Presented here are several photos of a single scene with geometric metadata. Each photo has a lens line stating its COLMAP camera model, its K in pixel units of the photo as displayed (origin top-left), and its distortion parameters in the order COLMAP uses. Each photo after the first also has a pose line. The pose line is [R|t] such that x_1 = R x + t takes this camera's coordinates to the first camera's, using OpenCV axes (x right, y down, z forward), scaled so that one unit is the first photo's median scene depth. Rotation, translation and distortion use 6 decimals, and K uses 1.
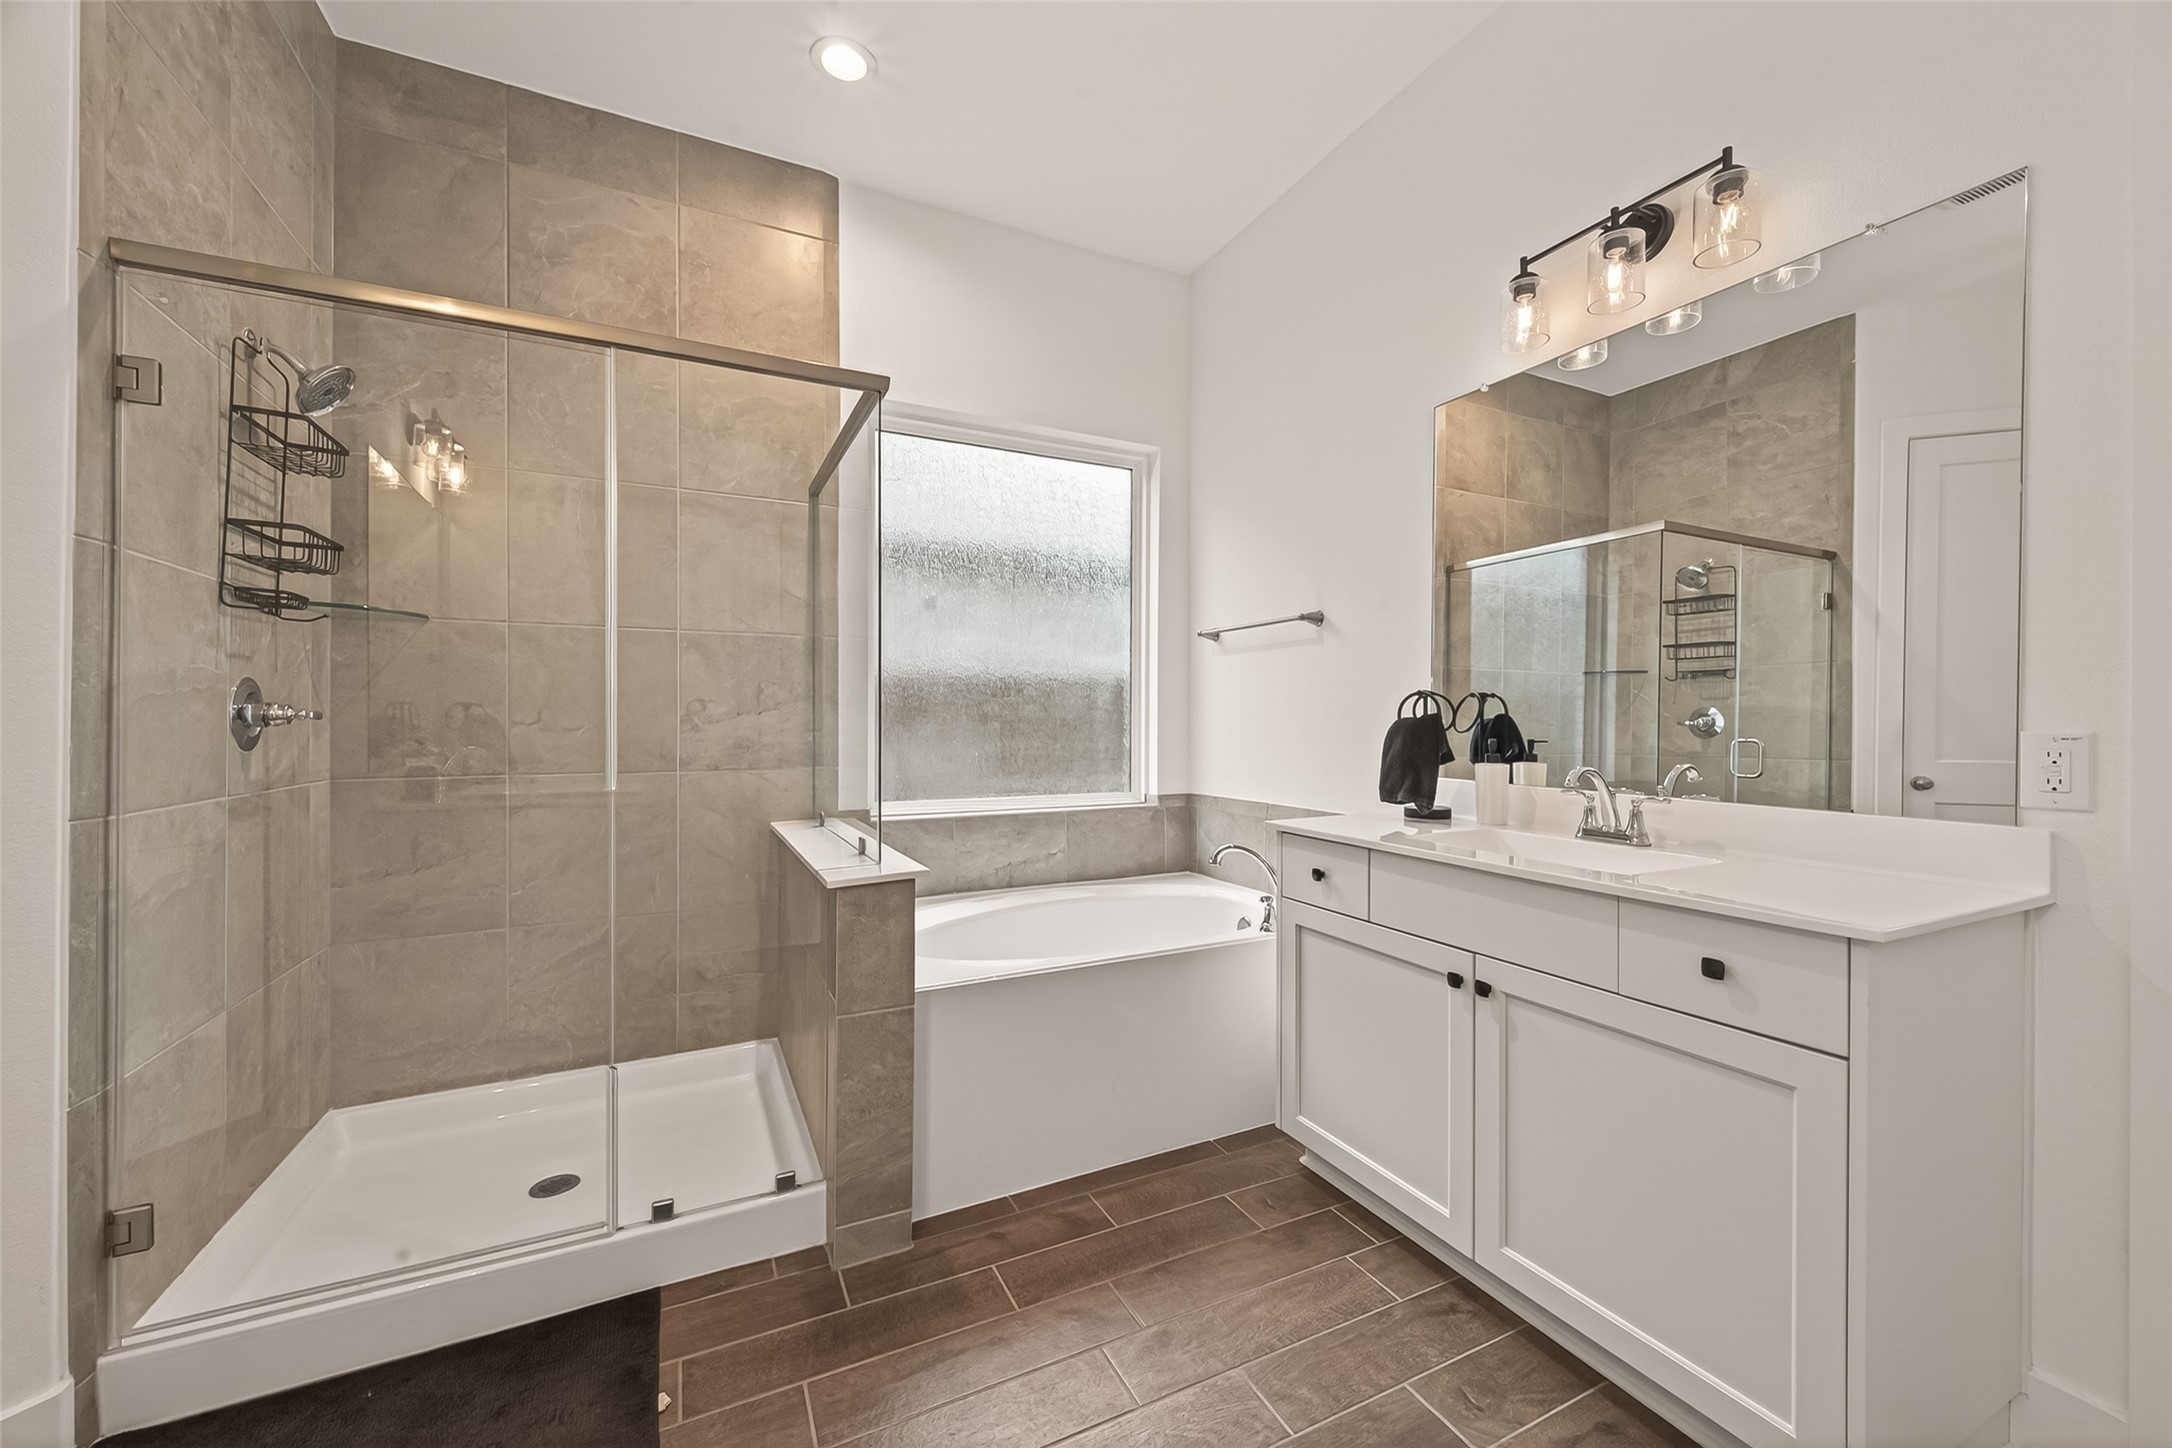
lens RADIAL K [[838.6, 0, 1095.4], [0, 838.6, 723.4], [0, 0, 1]] dist [0.013684, -0.002303]
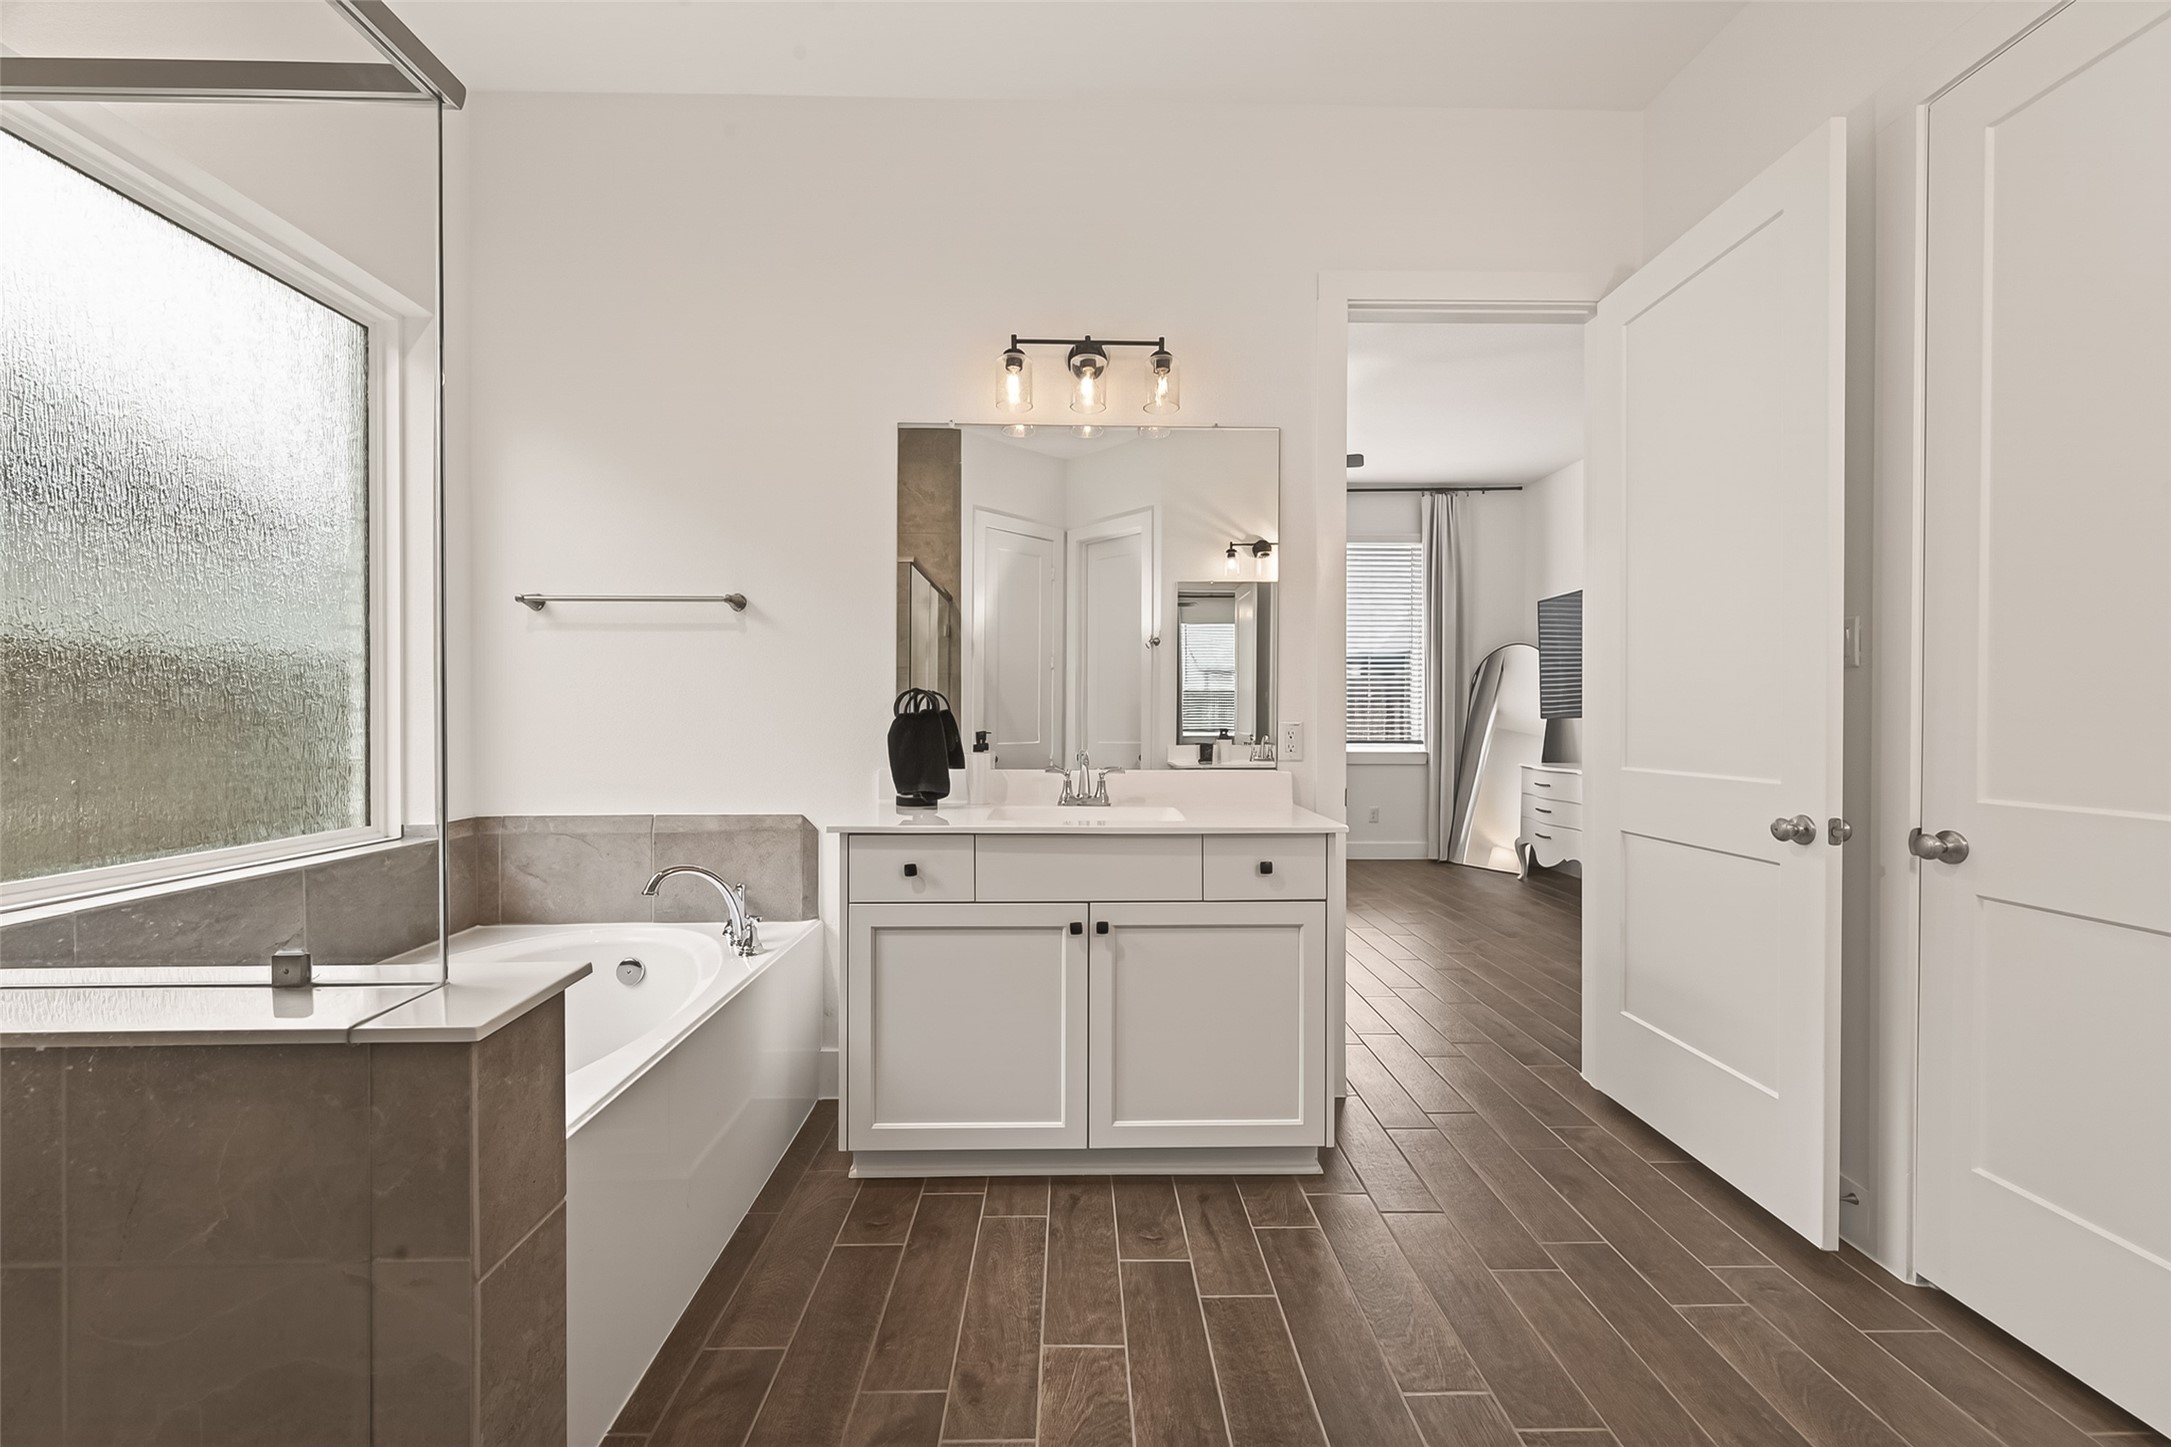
lens RADIAL K [[838.2, 0, 1082.3], [0, 838.2, 725.3], [0, 0, 1]] dist [0.013684, -0.002303]
pose [[0.436772, -0.009617, 0.899521, -0.540935], [0.003153, 0.999953, 0.009159, -0.000195], [-0.899567, -0.001164, 0.436782, 0.378576]]
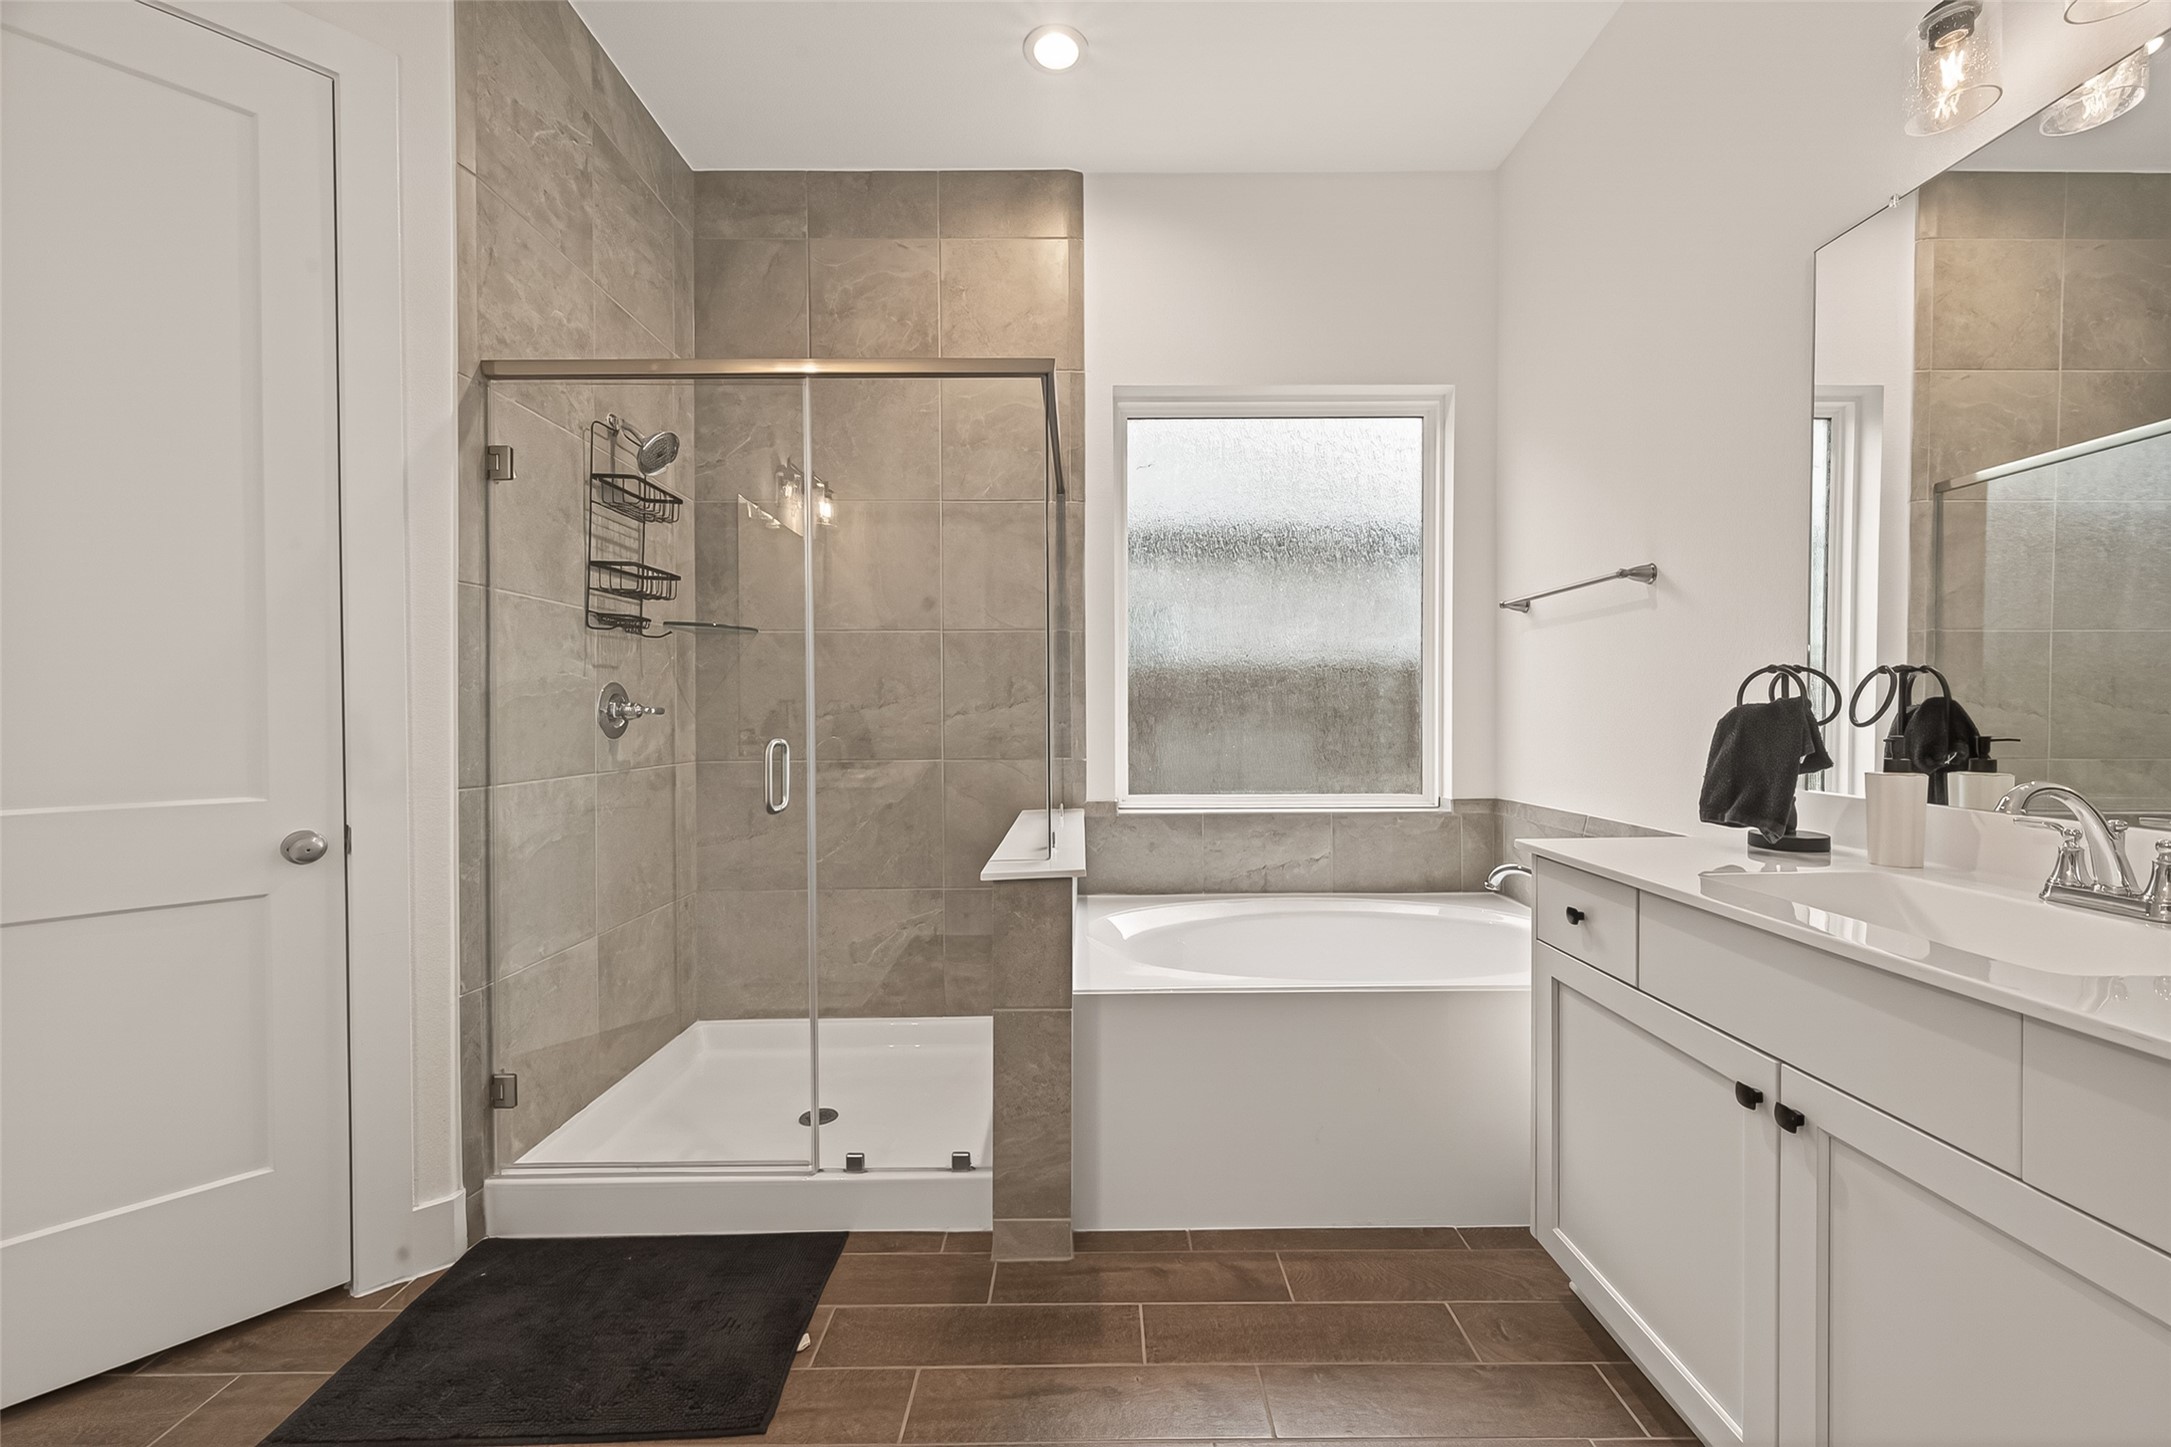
lens RADIAL K [[838.2, 0, 1097.5], [0, 838.2, 723.6], [0, 0, 1]] dist [0.013684, -0.002303]
pose [[0.899899, 0.000235, -0.436098, 0.209309], [0.004466, 0.999942, 0.009754, 0.000000], [0.436075, -0.010725, 0.899846, 0.139821]]
